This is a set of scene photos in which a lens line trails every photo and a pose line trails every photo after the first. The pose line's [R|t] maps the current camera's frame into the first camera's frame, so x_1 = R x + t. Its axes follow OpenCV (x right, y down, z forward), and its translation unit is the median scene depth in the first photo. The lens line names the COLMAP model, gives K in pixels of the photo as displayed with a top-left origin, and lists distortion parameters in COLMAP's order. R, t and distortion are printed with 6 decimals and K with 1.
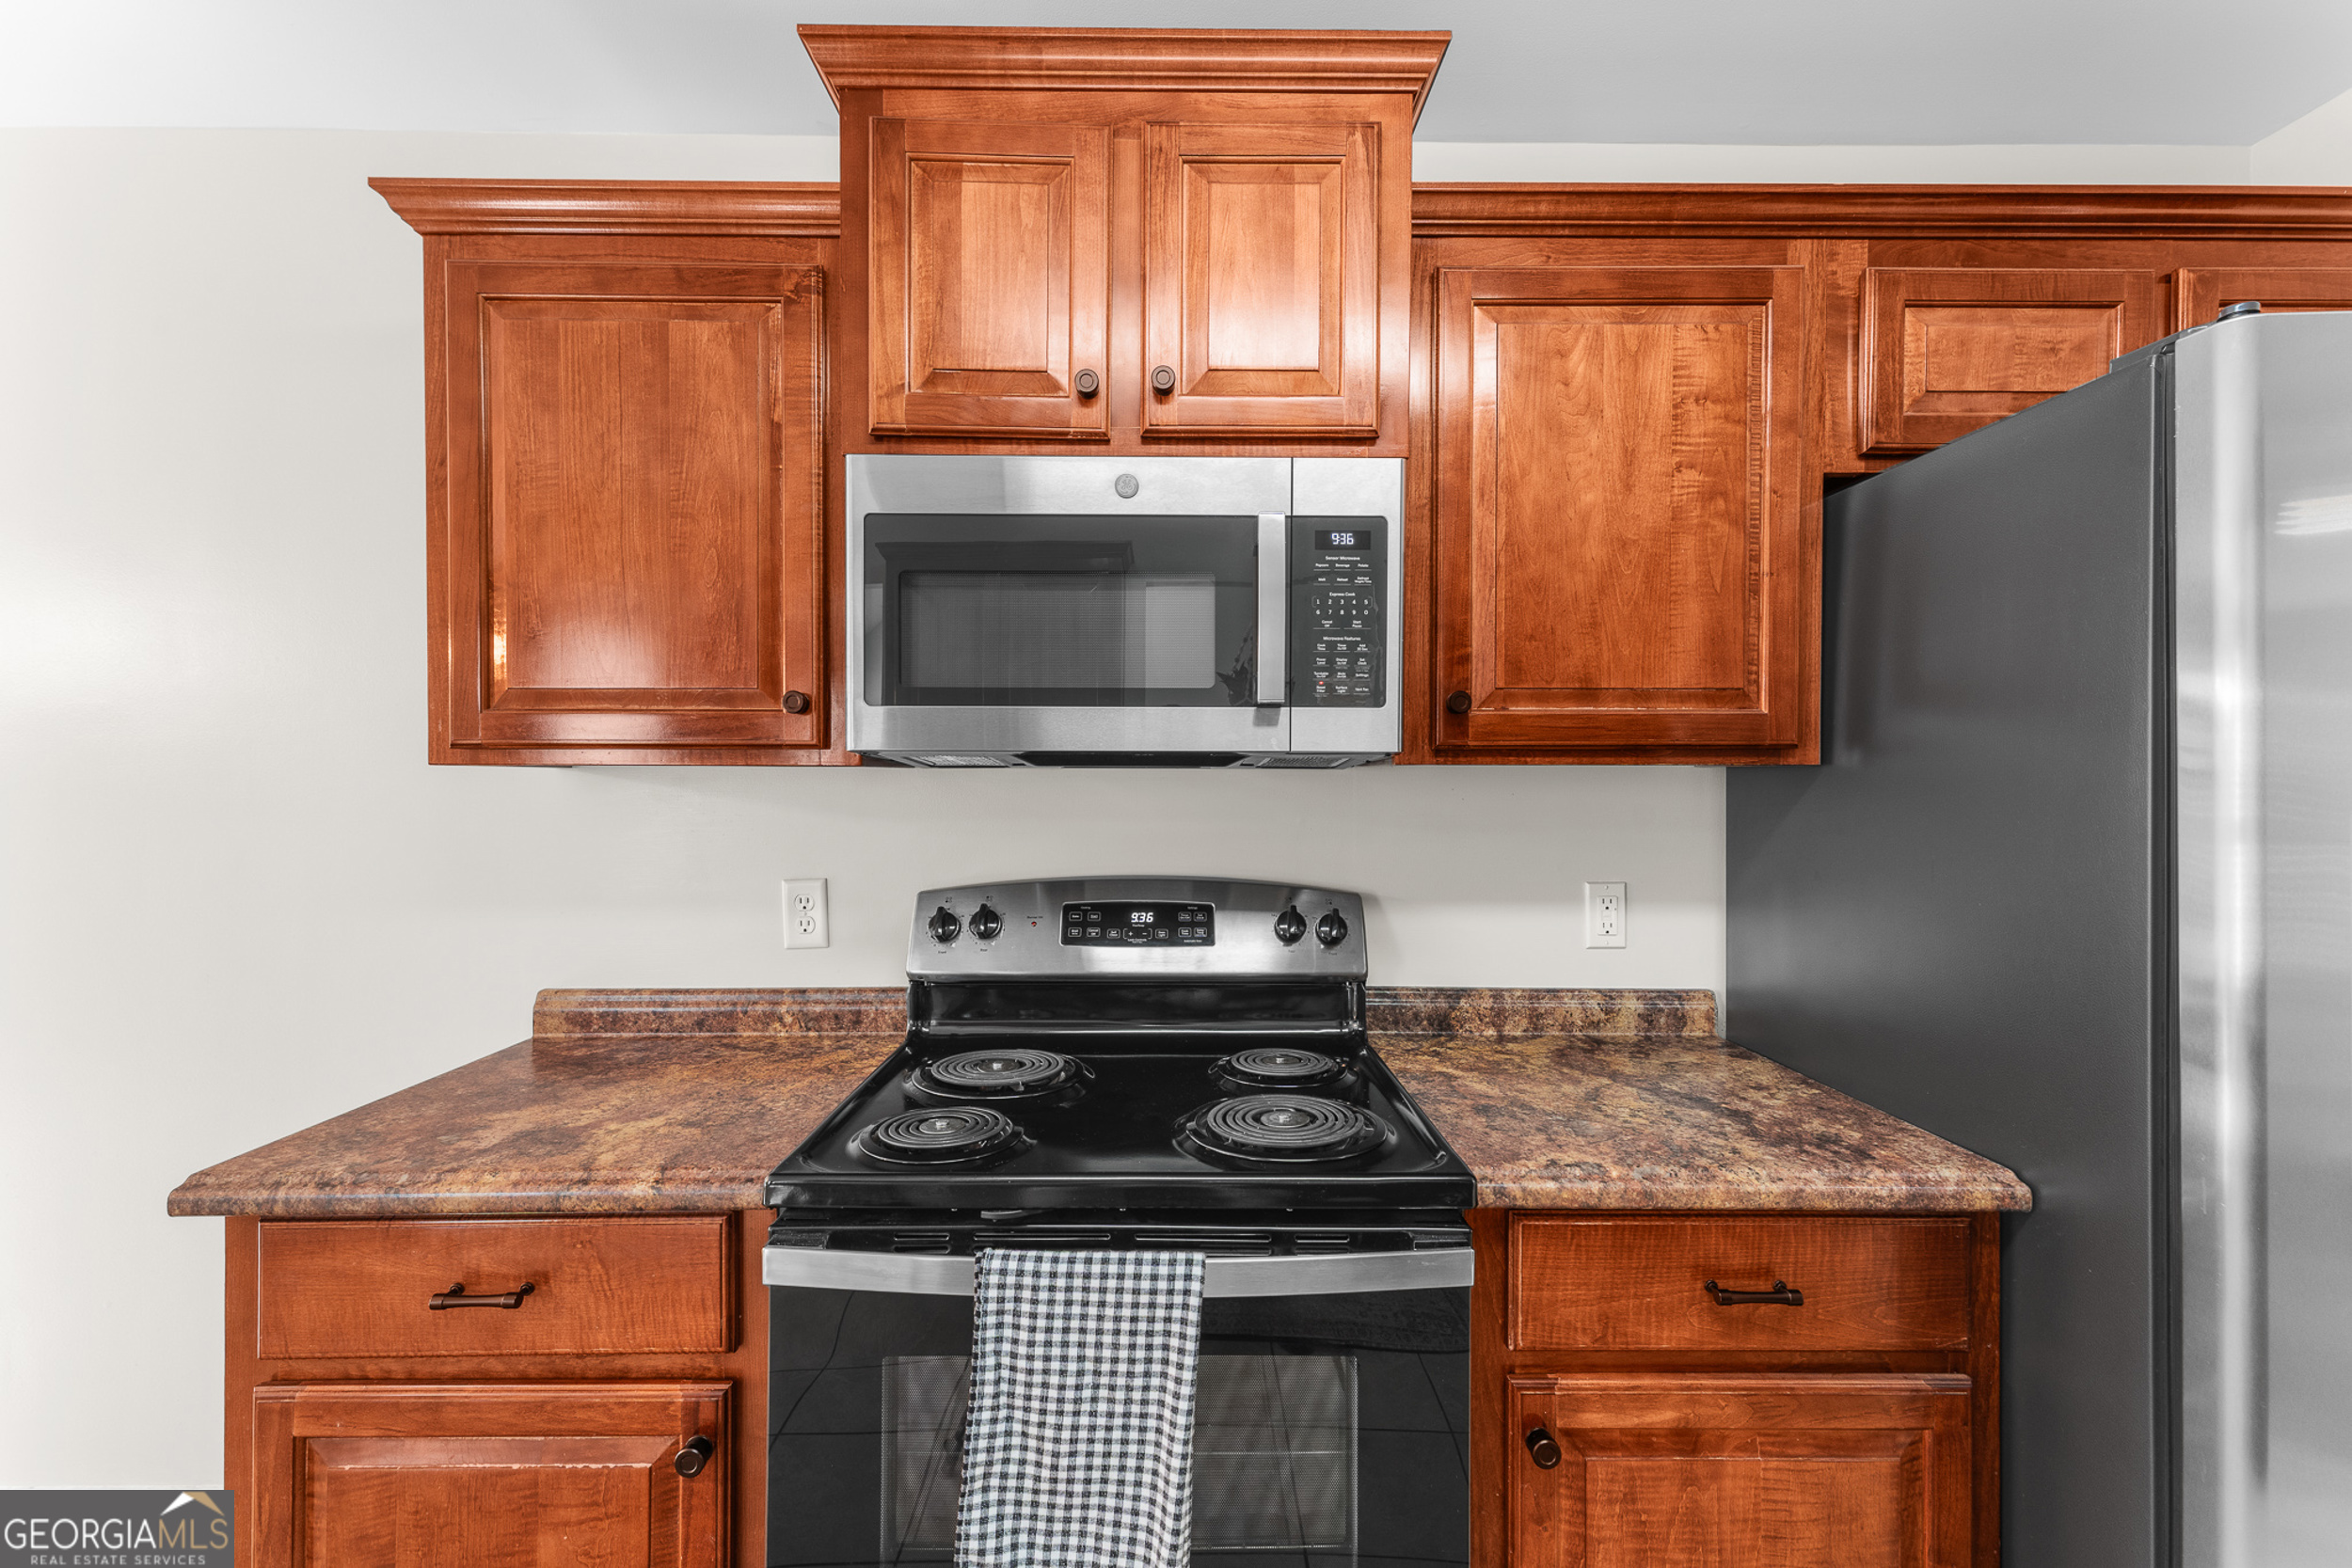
lens RADIAL K [[963.4, 0, 1186.2], [0, 963.4, 801.2], [0, 0, 1]] dist [0.020516, -0.000915]
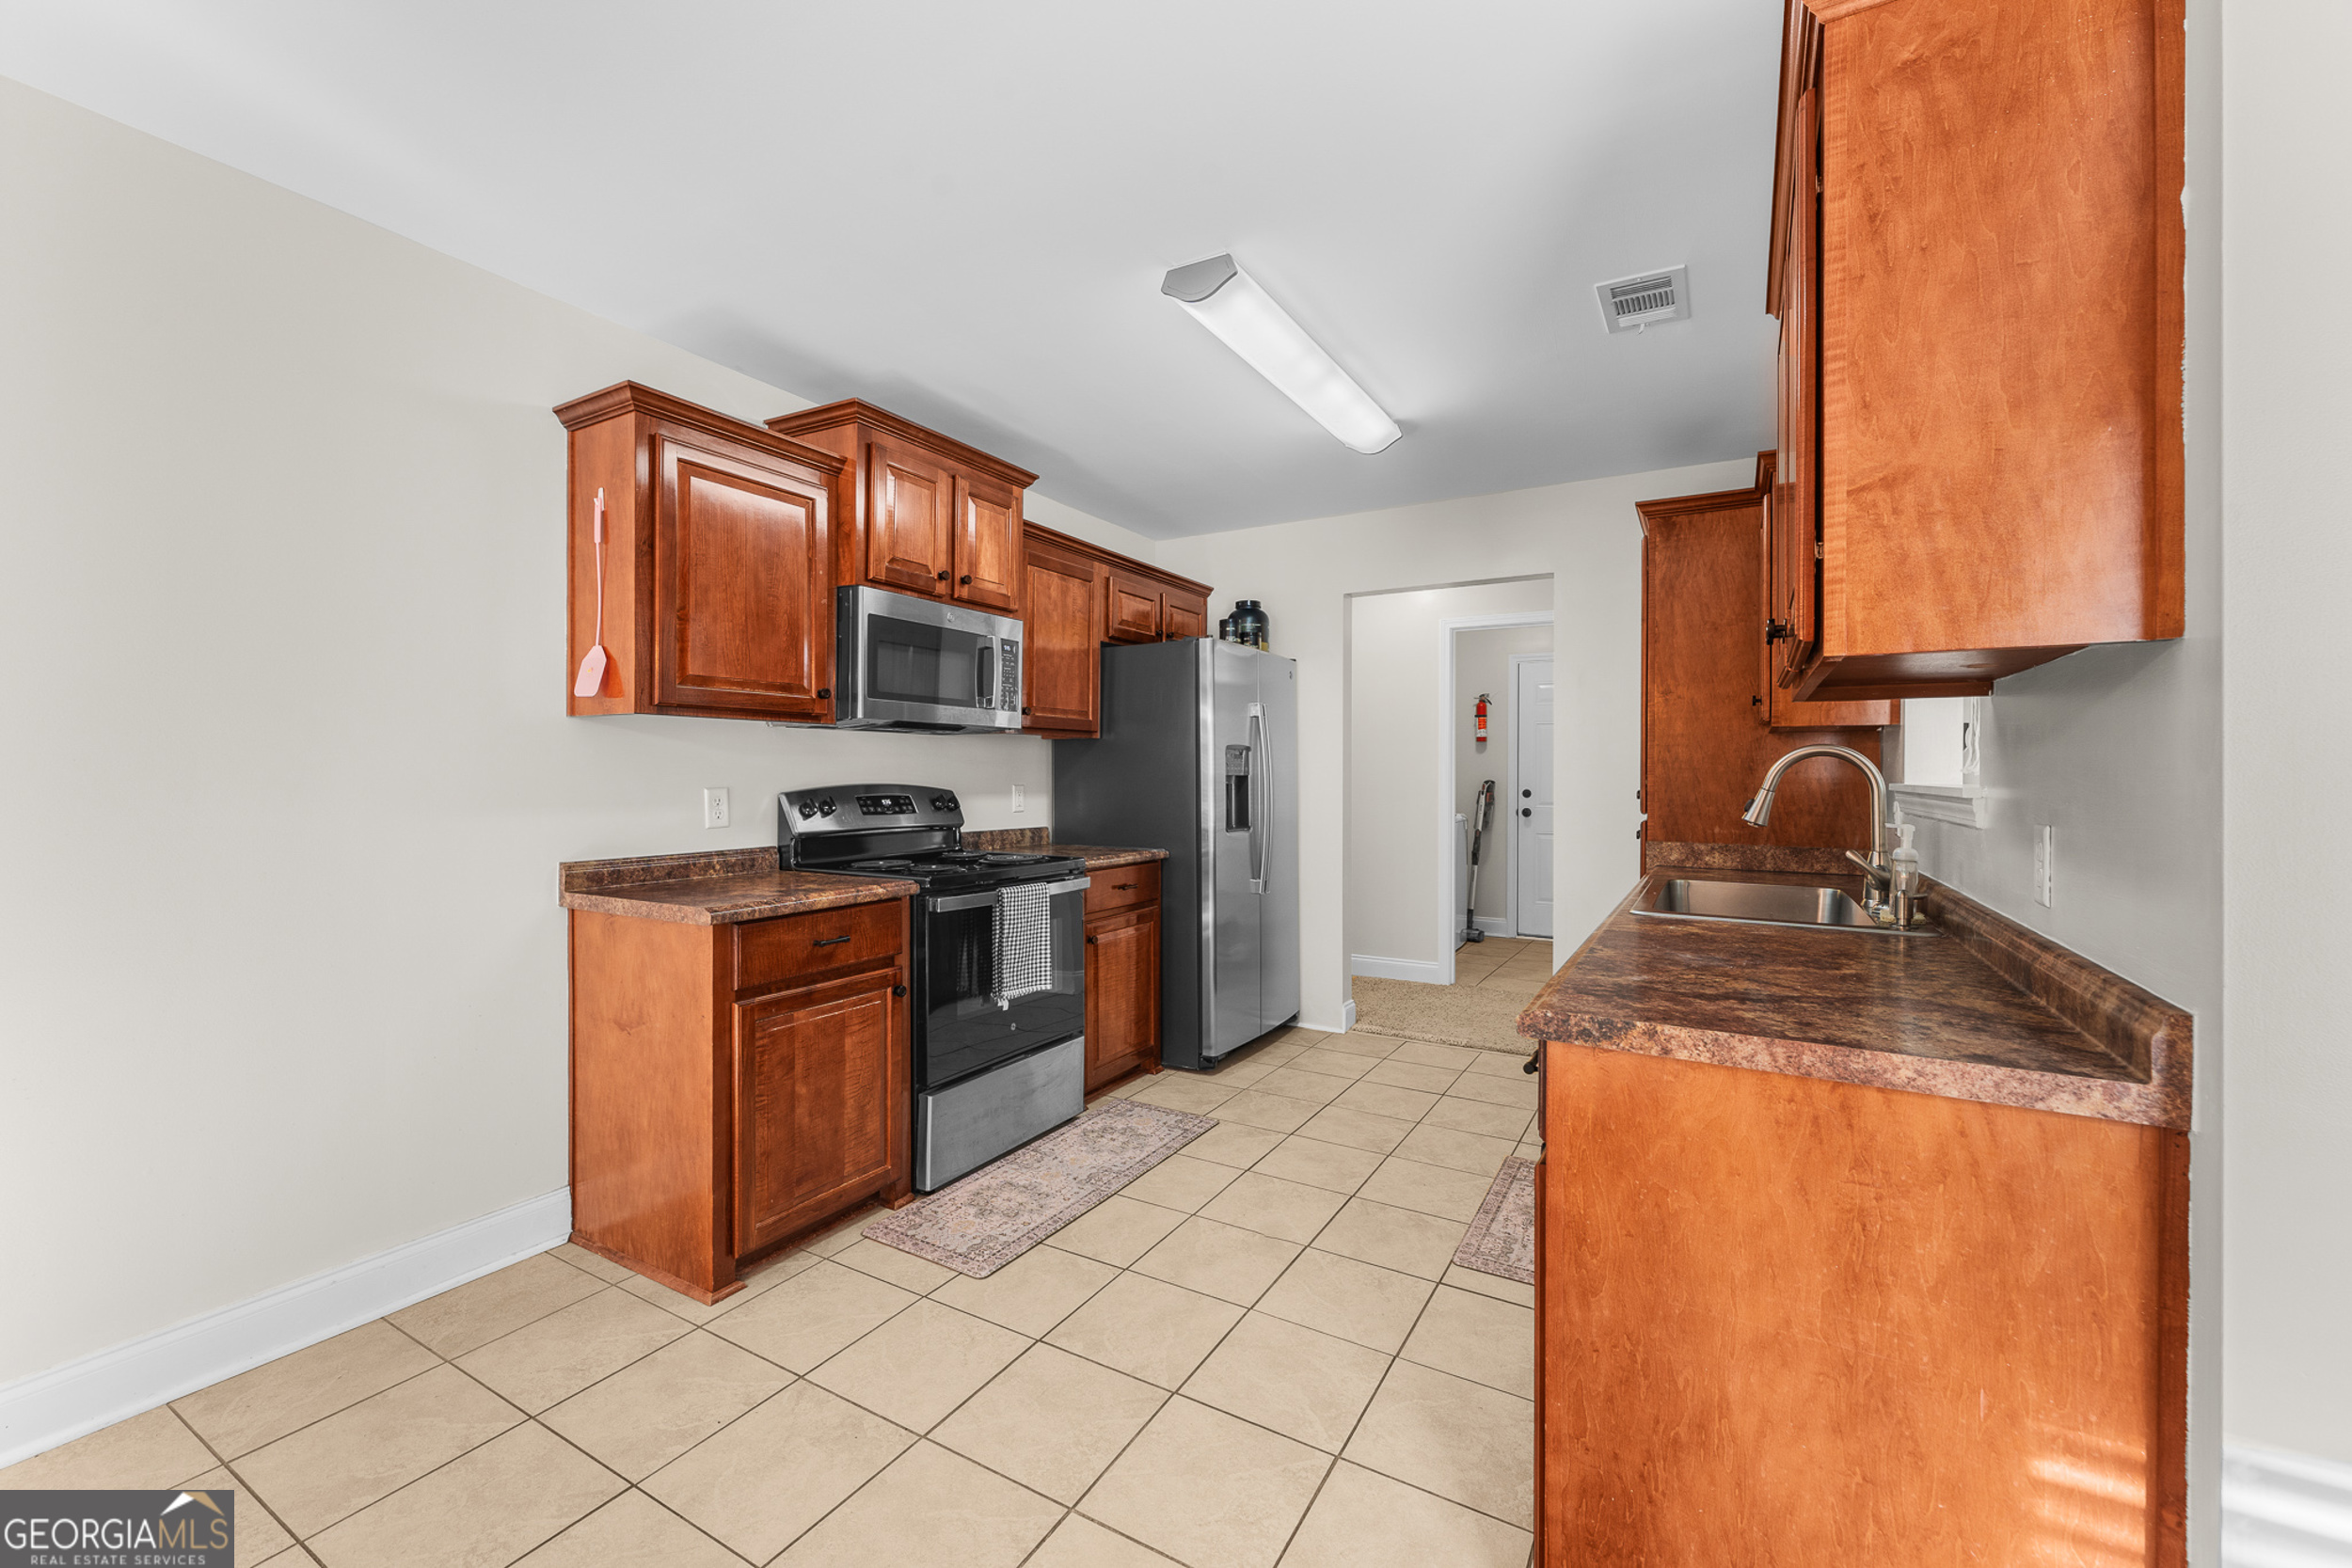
lens RADIAL K [[963.4, 0, 1171.8], [0, 963.4, 776.2], [0, 0, 1]] dist [0.020516, -0.000915]
pose [[0.521056, -0.002472, 0.853519, -1.765018], [0.006526, 0.999978, -0.001087, 0.082899], [-0.853498, 0.006137, 0.521061, -0.727019]]
